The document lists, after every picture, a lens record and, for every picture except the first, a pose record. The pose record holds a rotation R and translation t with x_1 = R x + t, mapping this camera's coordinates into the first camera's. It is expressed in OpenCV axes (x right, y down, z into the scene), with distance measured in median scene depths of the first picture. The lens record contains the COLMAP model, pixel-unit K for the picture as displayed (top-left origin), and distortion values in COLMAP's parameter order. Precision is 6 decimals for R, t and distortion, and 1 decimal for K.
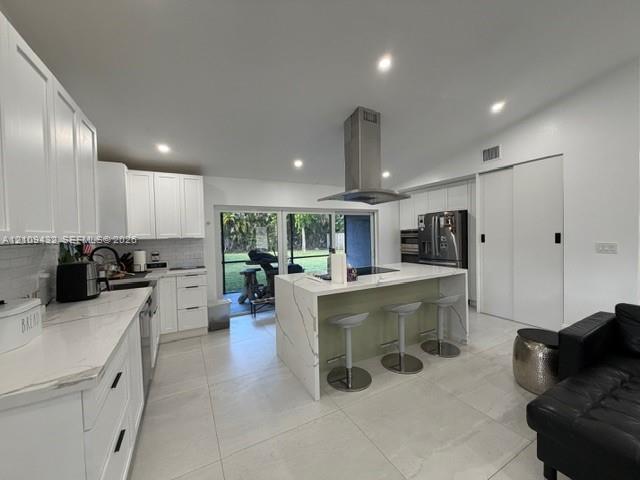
lens RADIAL K [[252.7, 0, 320.0], [0, 252.7, 240.0], [0, 0, 1]] dist [0.000663, 0.000237]
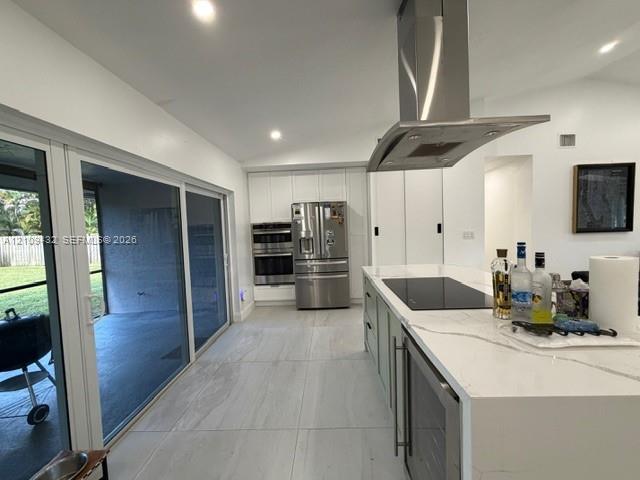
lens RADIAL K [[252.7, 0, 320.0], [0, 252.7, 240.0], [0, 0, 1]] dist [0.000663, 0.000237]
pose [[0.506365, -0.045978, 0.861093, -0.274214], [0.046427, 0.998583, 0.026018, -0.007664], [-0.861069, 0.026804, 0.507782, 0.657066]]
